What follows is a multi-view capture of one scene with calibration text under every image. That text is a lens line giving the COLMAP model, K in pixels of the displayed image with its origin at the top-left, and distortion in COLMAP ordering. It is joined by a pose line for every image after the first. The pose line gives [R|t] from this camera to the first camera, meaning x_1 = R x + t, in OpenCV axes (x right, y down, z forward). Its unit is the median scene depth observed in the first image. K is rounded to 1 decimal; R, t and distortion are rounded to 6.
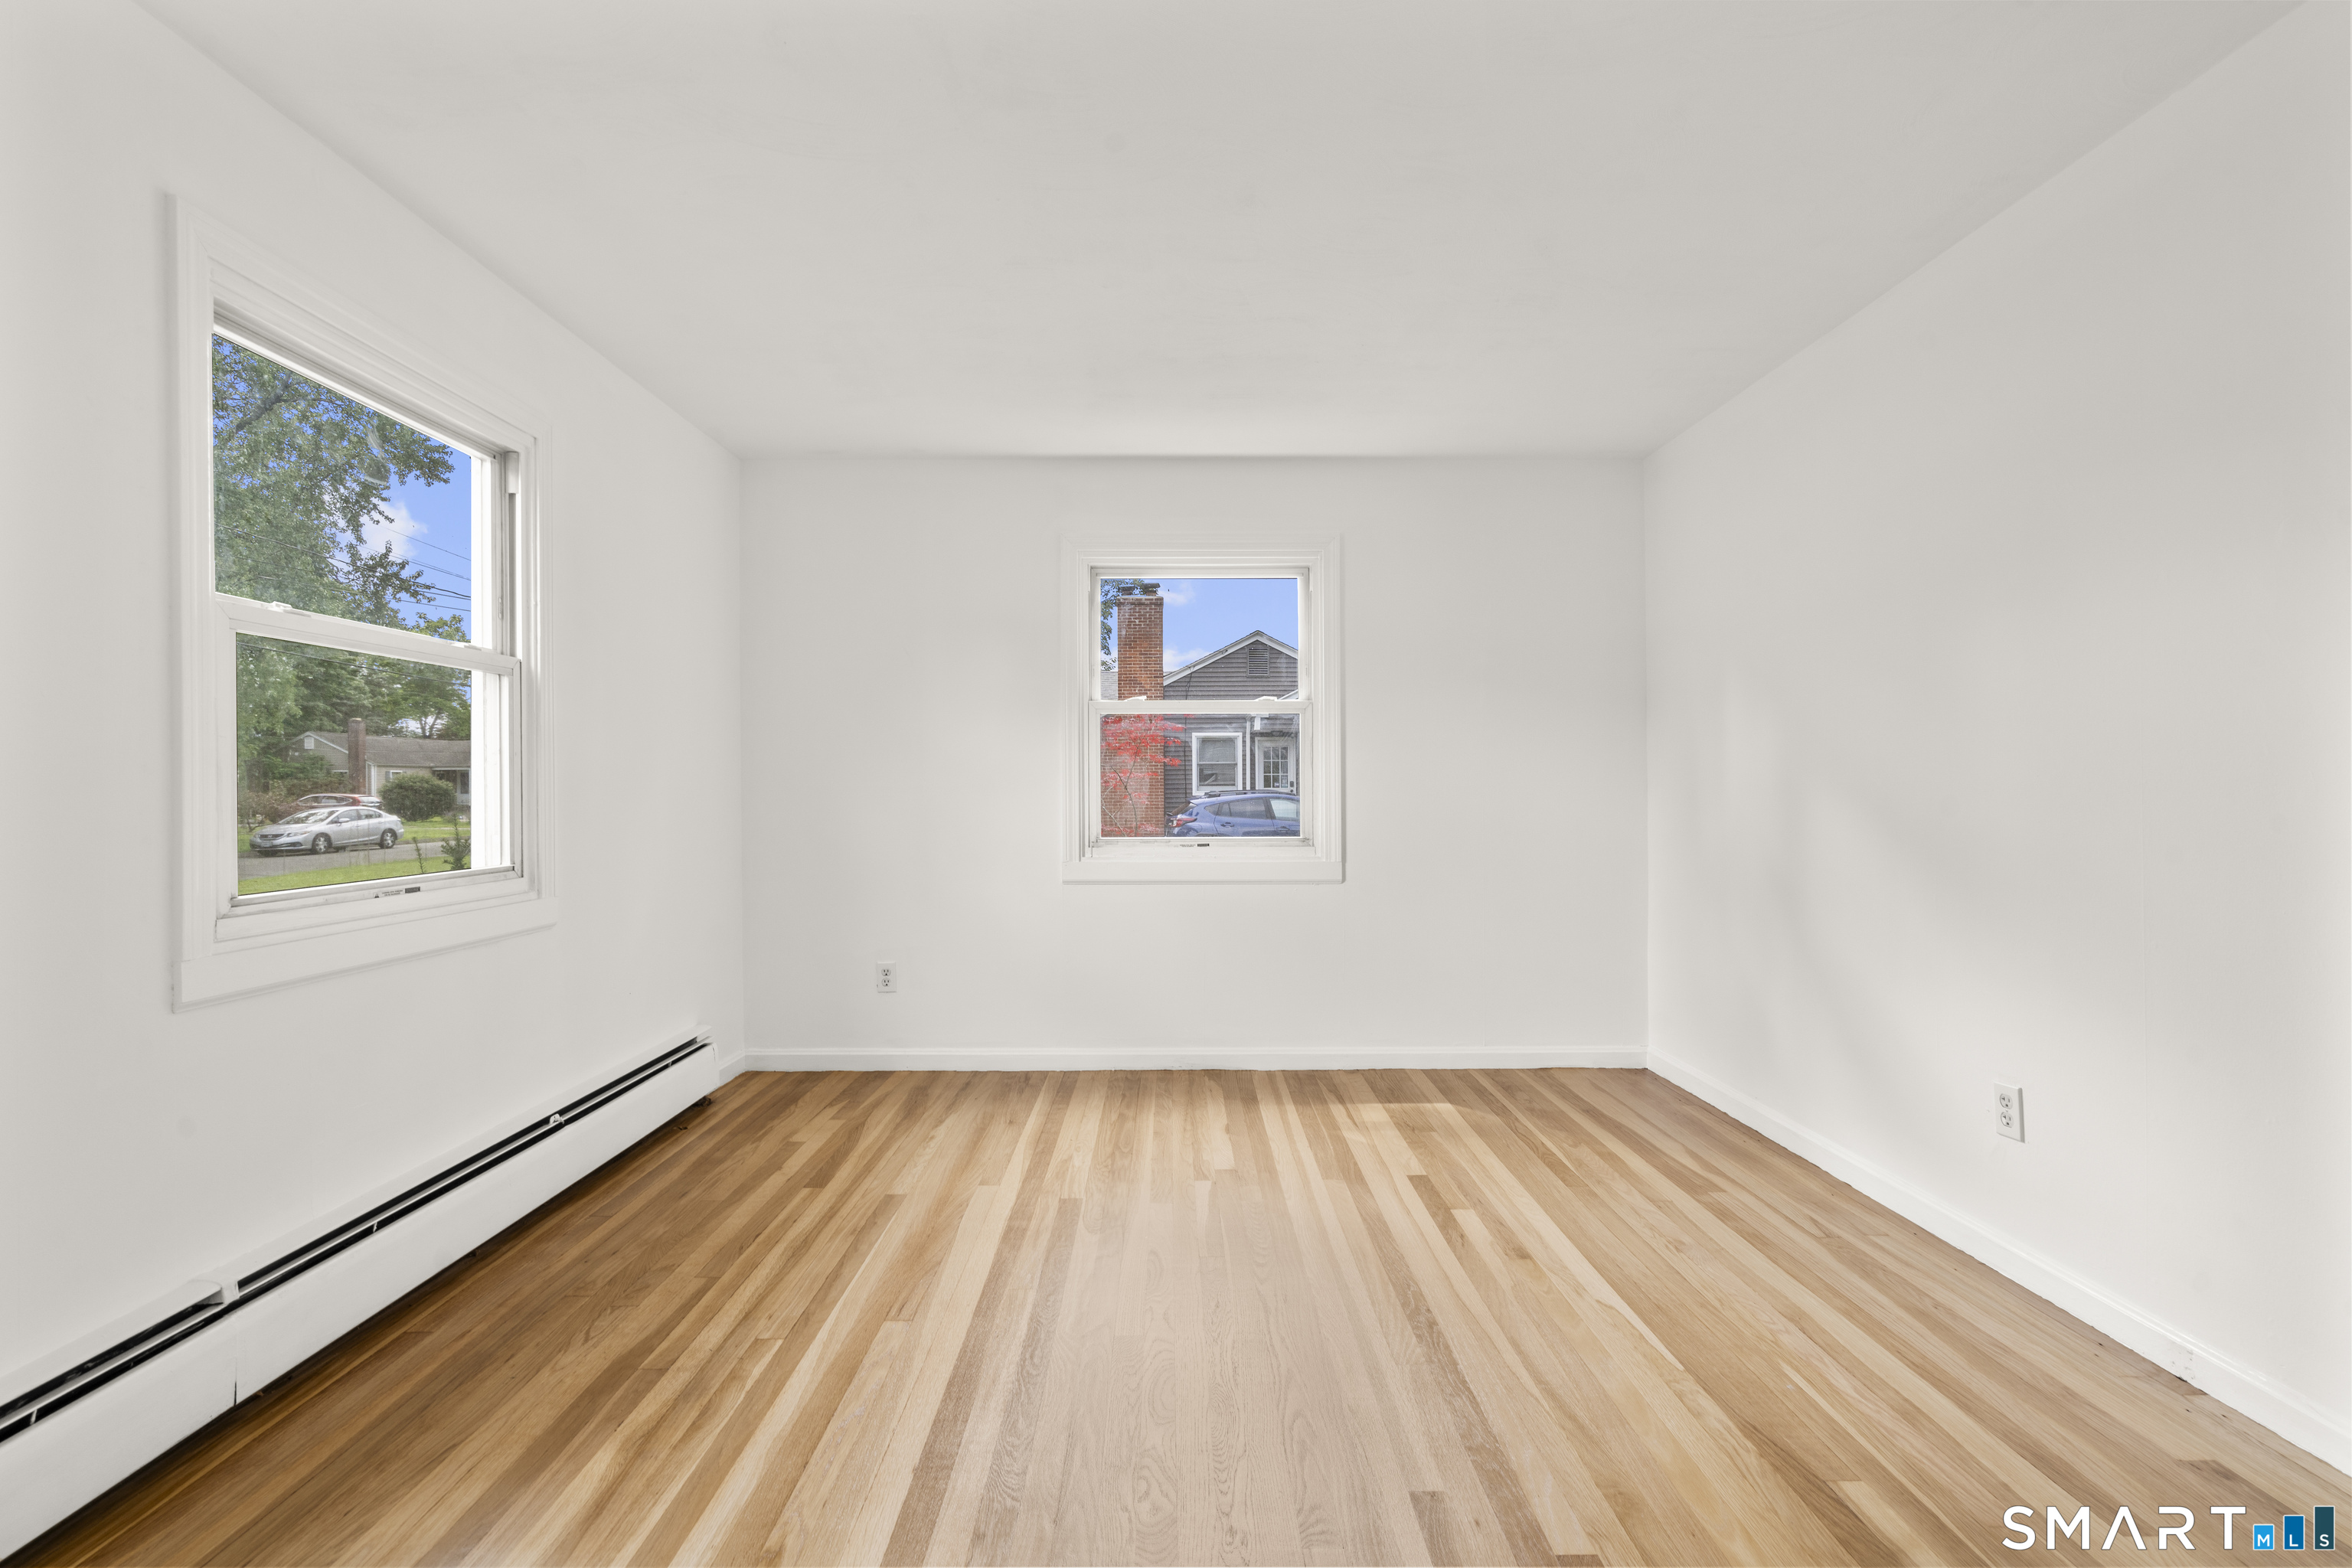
lens RADIAL K [[1067.0, 0, 1176.0], [0, 1067.0, 793.6], [0, 0, 1]] dist [-0.003022, 0.000097]
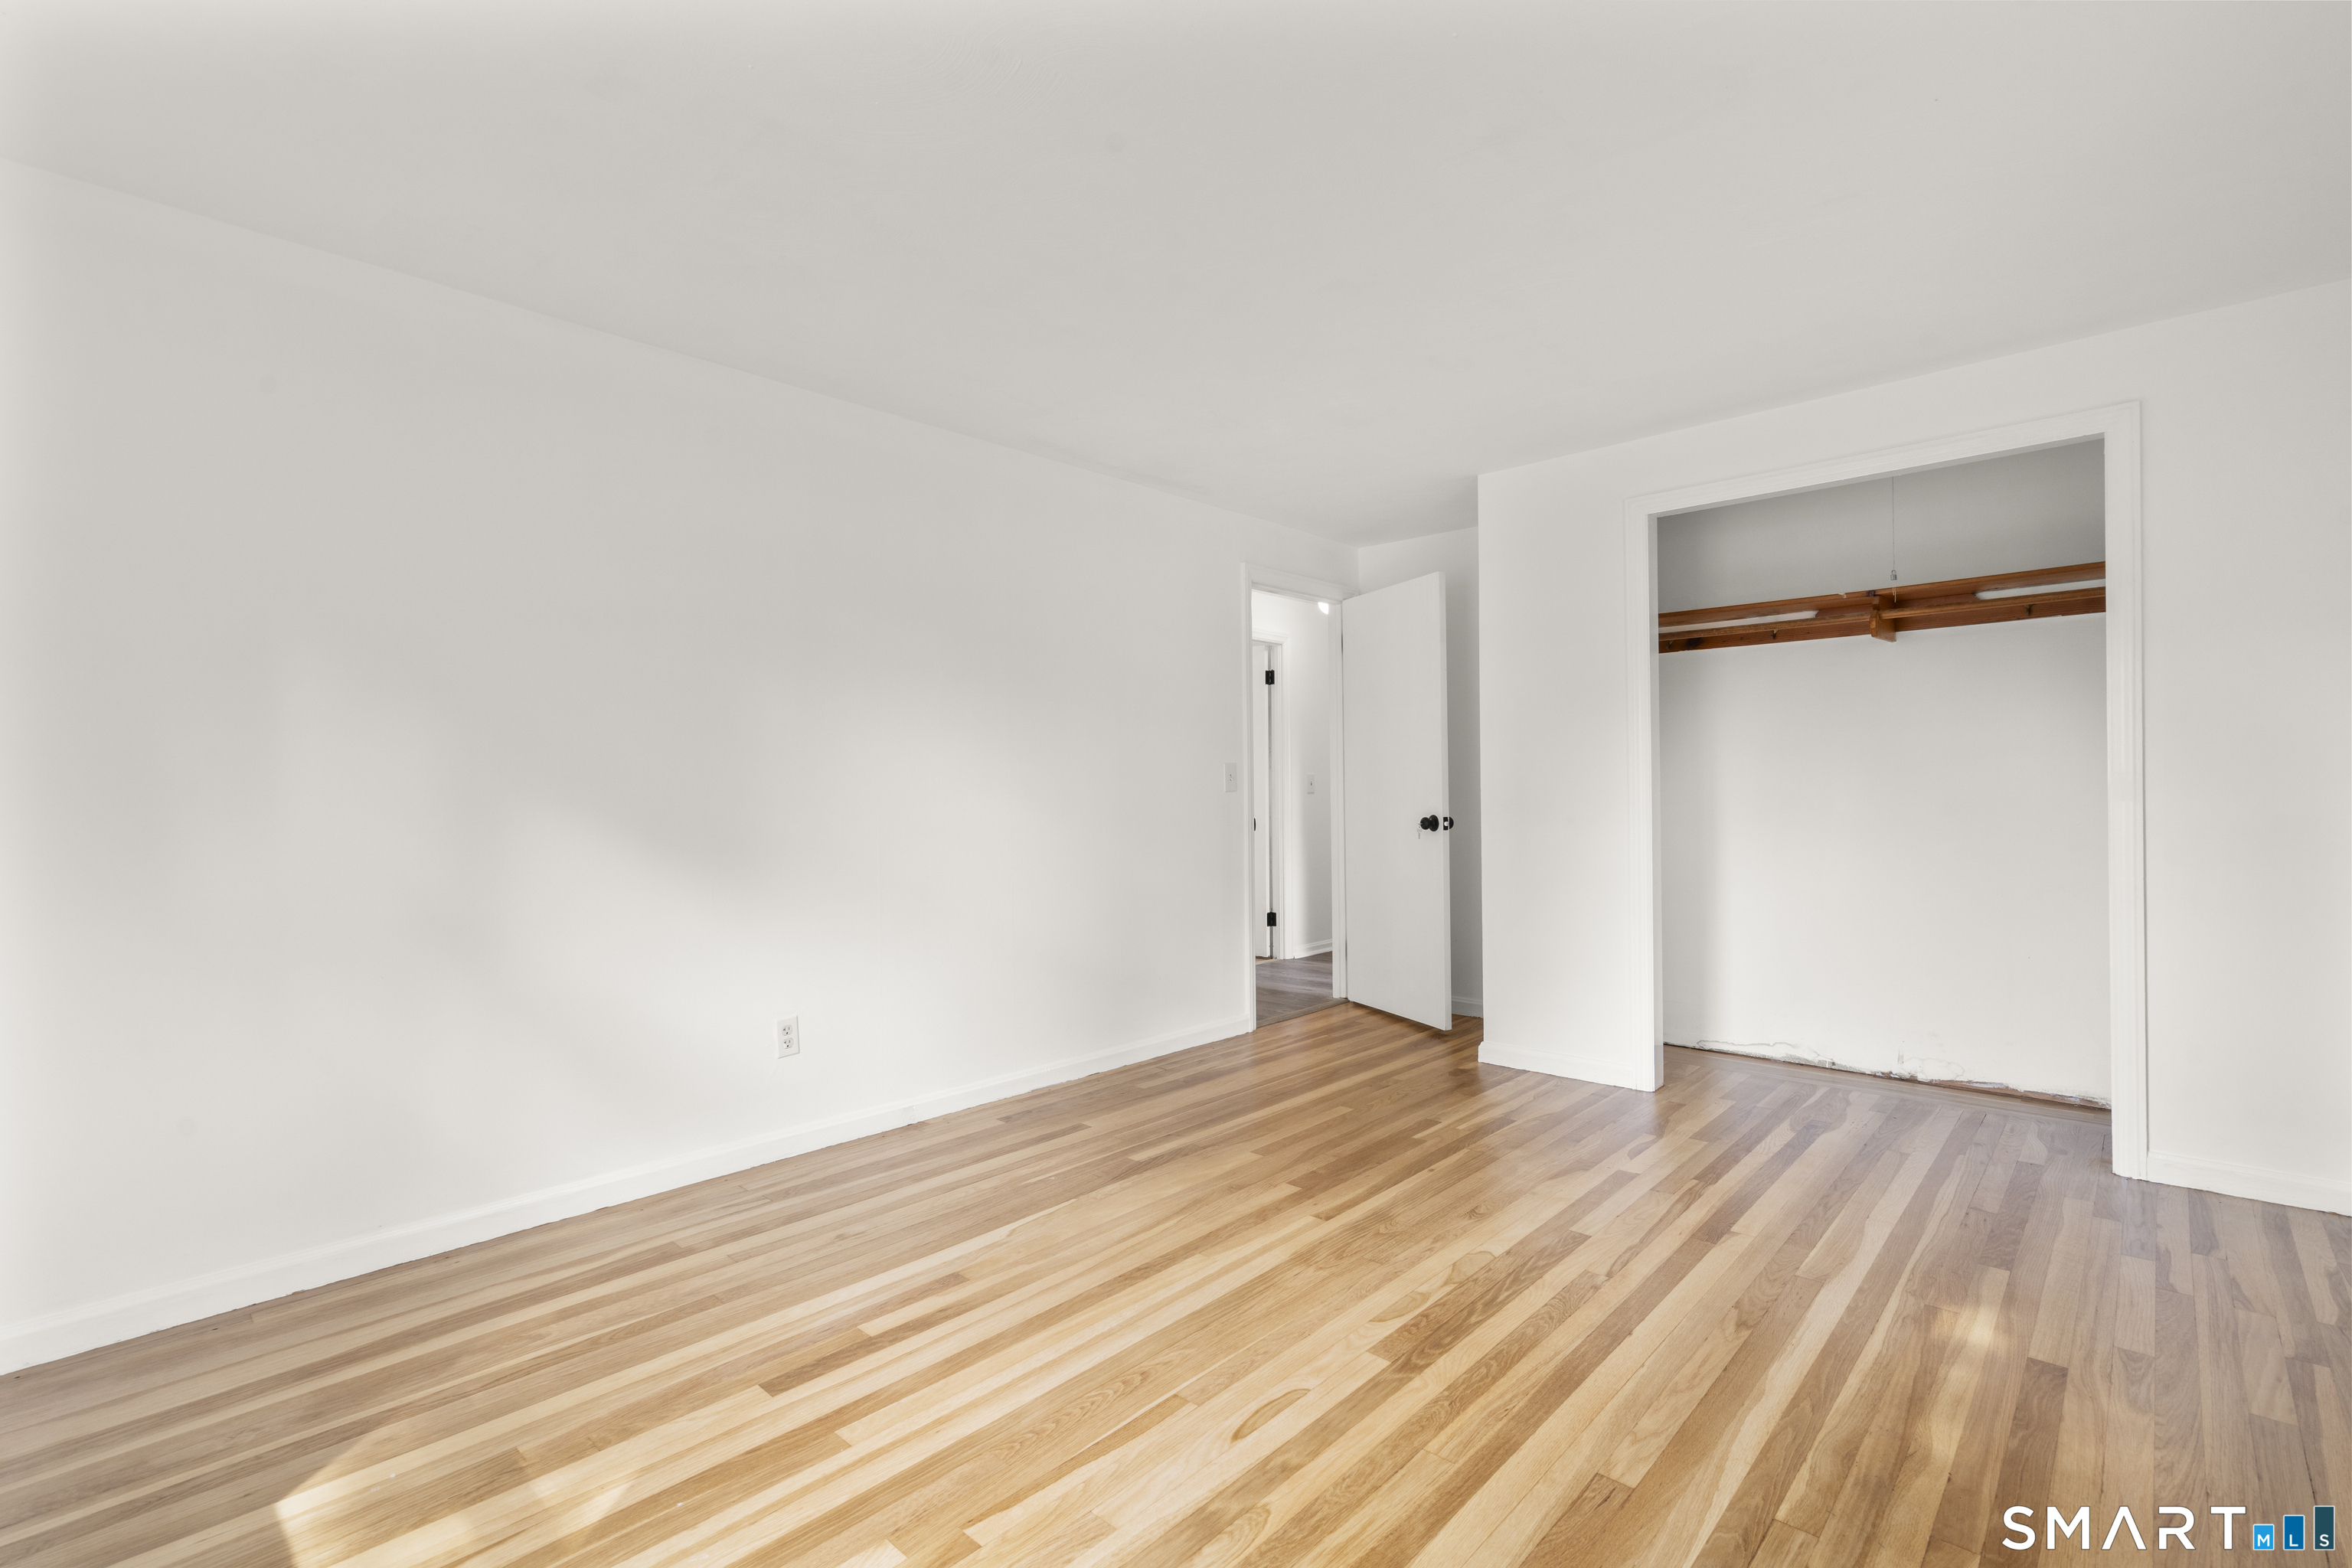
lens RADIAL K [[1067.0, 0, 1176.0], [0, 1067.0, 793.6], [0, 0, 1]] dist [-0.003022, 0.000097]
pose [[-0.731269, 0.011140, 0.681998, -0.522433], [0.017599, 0.999842, 0.002539, -0.008728], [-0.681862, 0.013859, -0.731349, 1.657783]]
